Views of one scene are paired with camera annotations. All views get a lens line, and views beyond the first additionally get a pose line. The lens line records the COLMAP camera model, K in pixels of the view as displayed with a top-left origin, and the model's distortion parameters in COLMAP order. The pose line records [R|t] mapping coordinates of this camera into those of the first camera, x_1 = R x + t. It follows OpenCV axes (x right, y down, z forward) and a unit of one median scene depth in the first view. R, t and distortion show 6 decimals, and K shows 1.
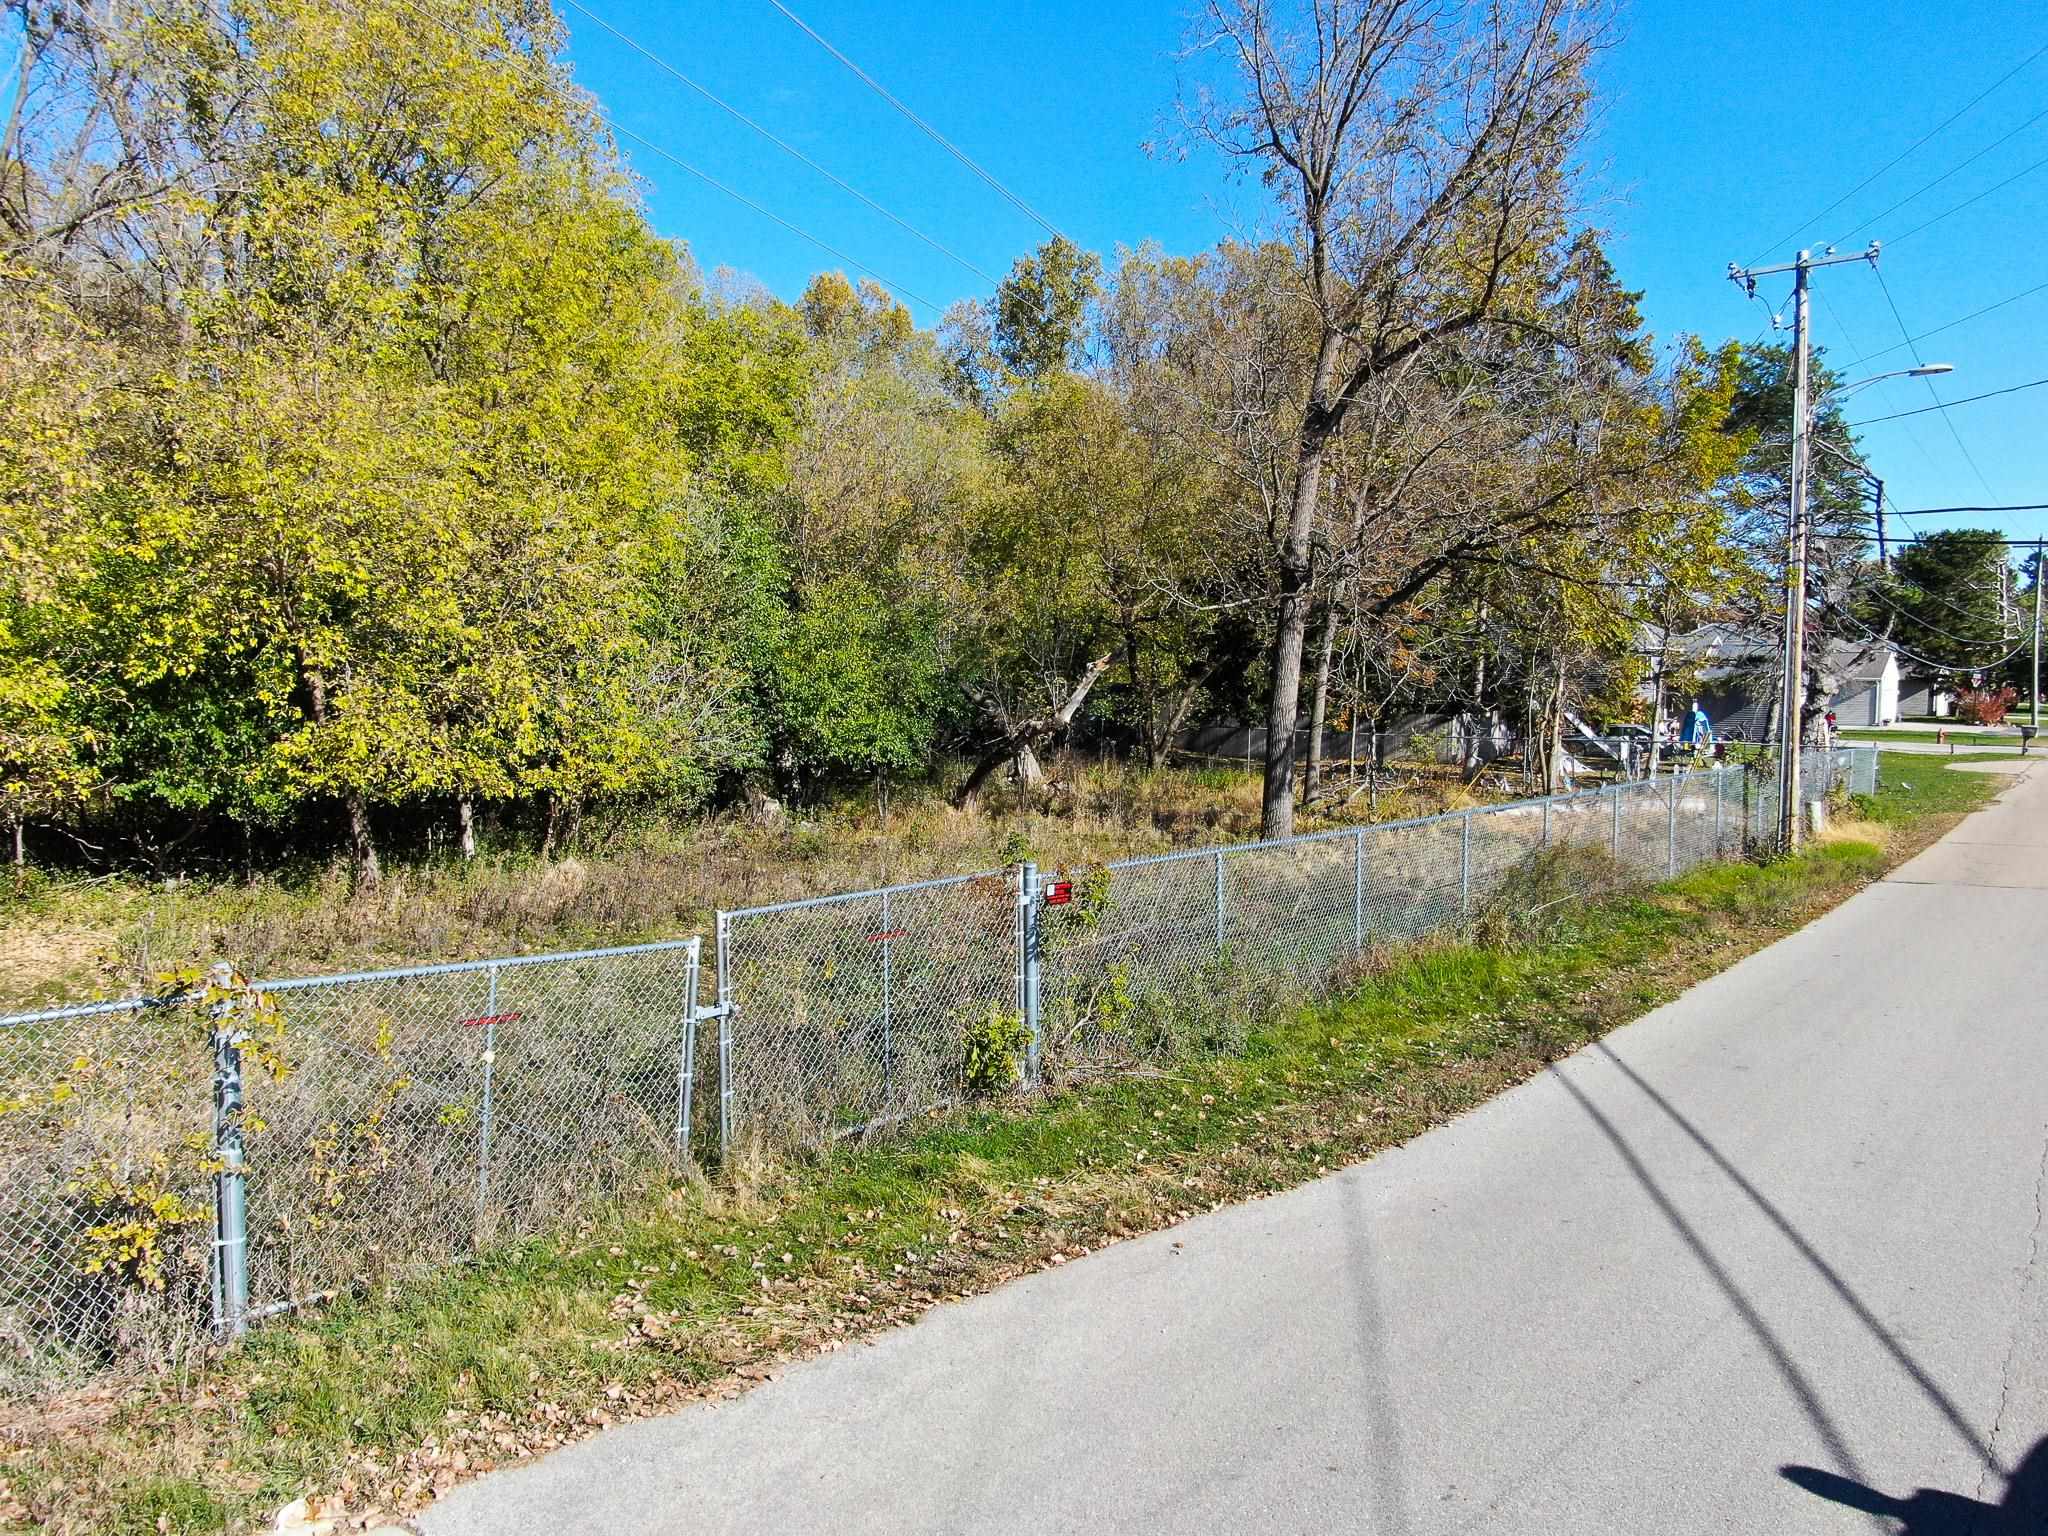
lens RADIAL K [[1473.2, 0, 1025.2], [0, 1473.2, 768.8], [0, 0, 1]] dist [-0.011948, -0.000129]
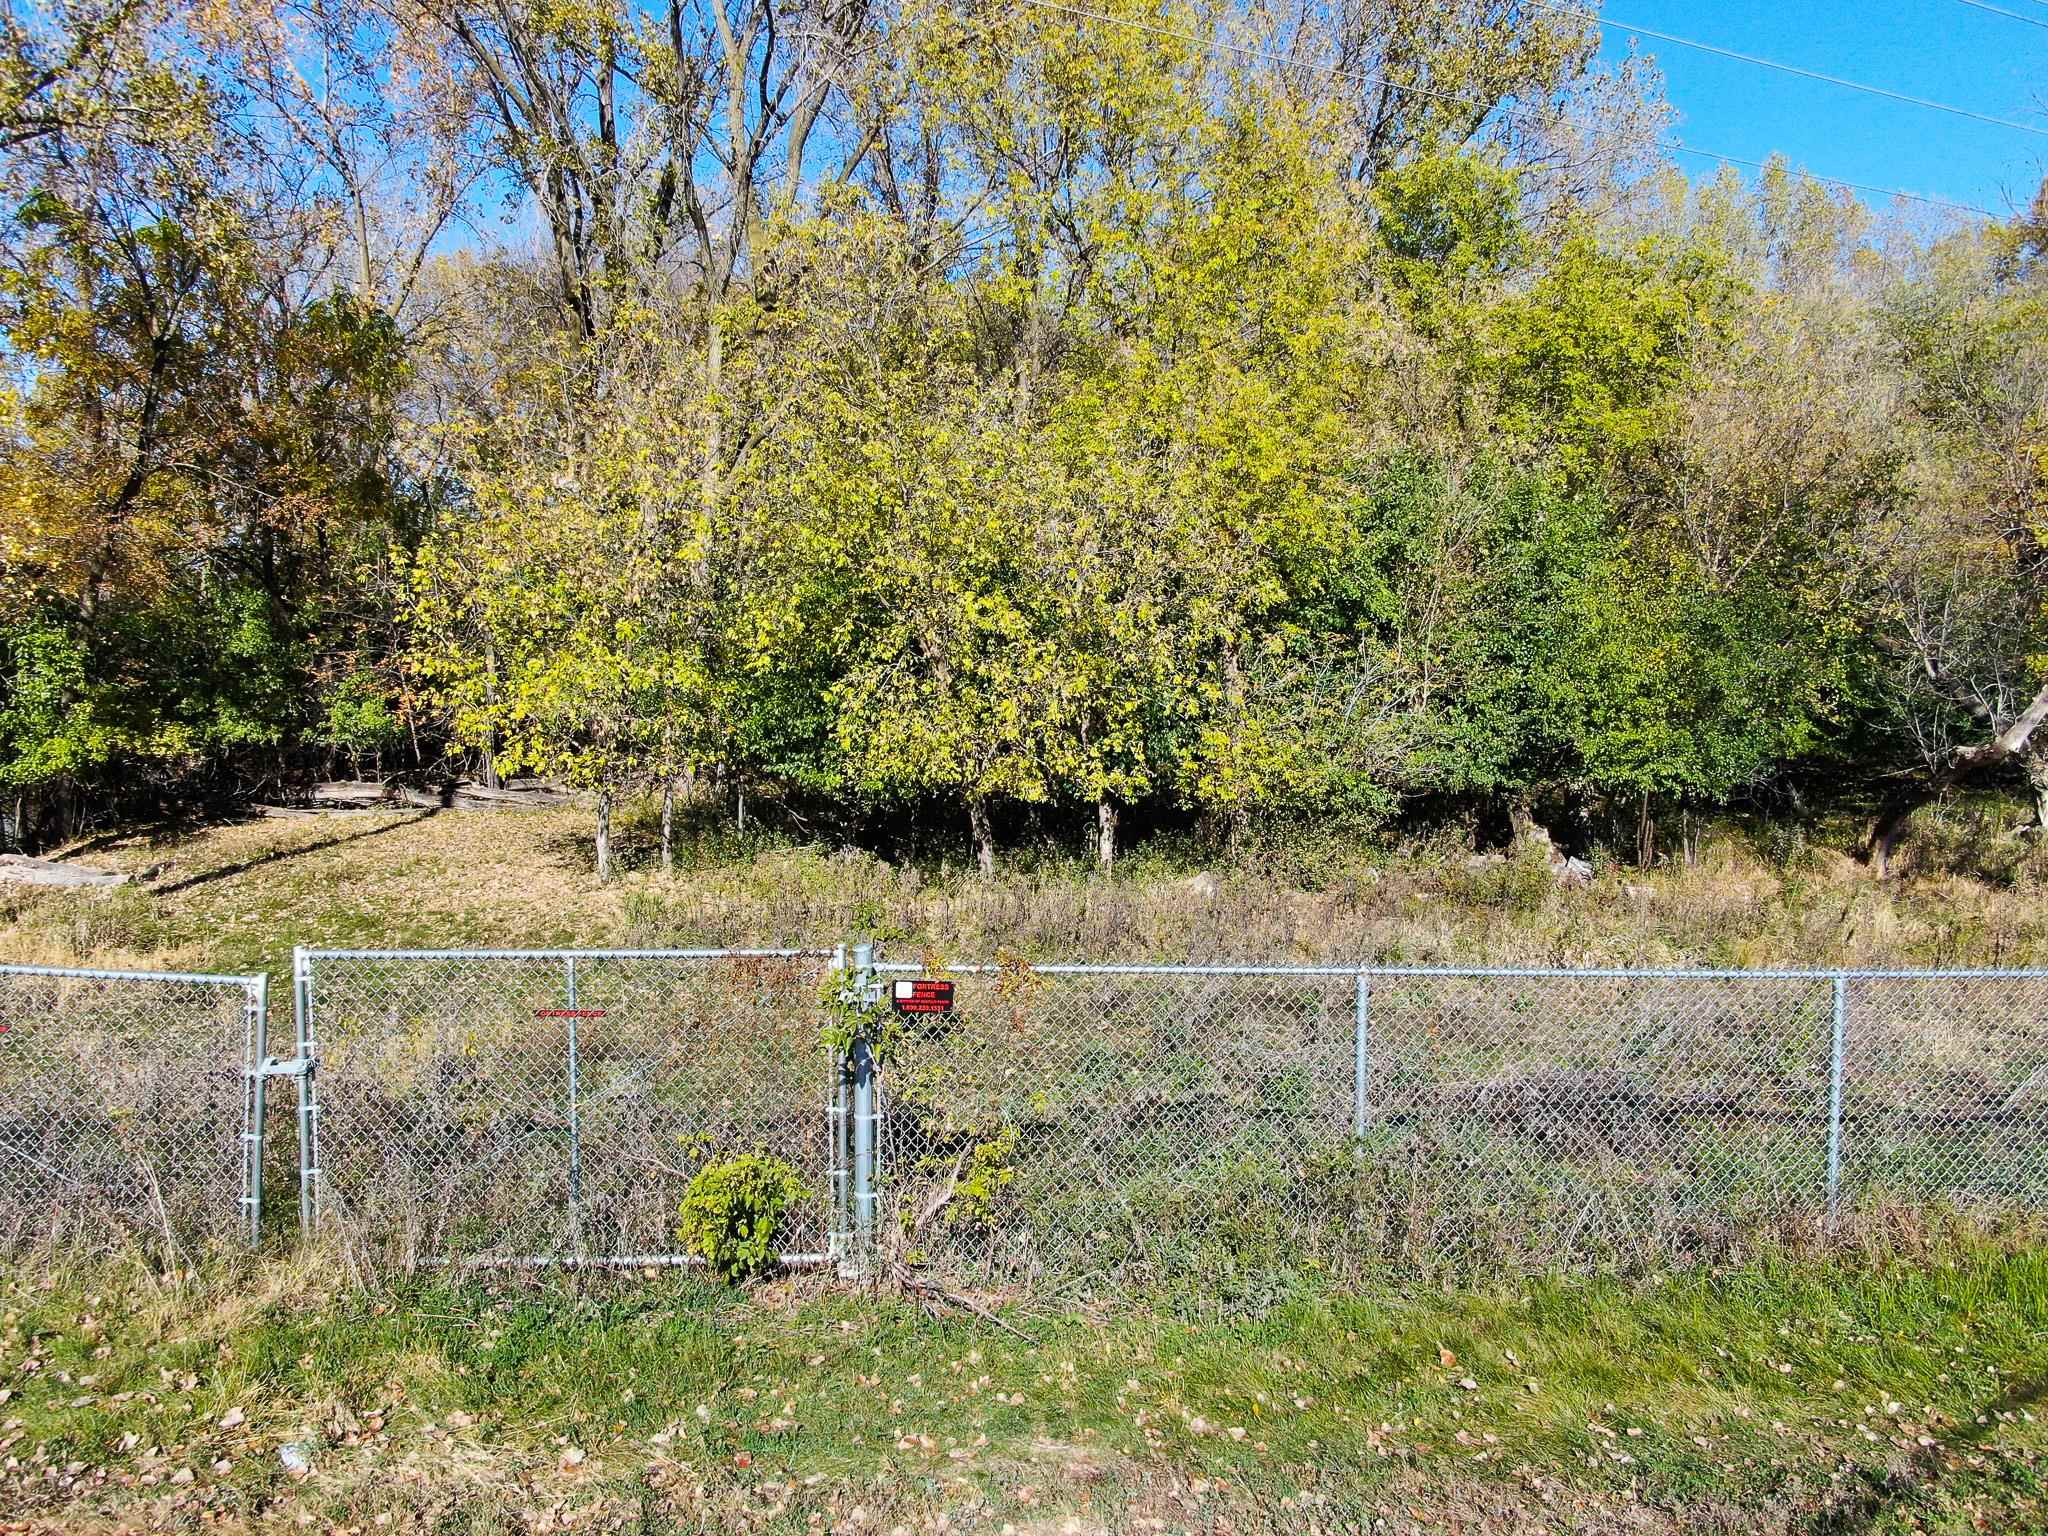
lens RADIAL K [[1473.2, 0, 1028.8], [0, 1473.2, 757.4], [0, 0, 1]] dist [-0.011948, -0.000129]
pose [[0.698836, 0.048777, -0.713617, 0.217986], [-0.055518, 0.998361, 0.013872, -0.014249], [0.713125, 0.029925, 0.700398, 0.237993]]
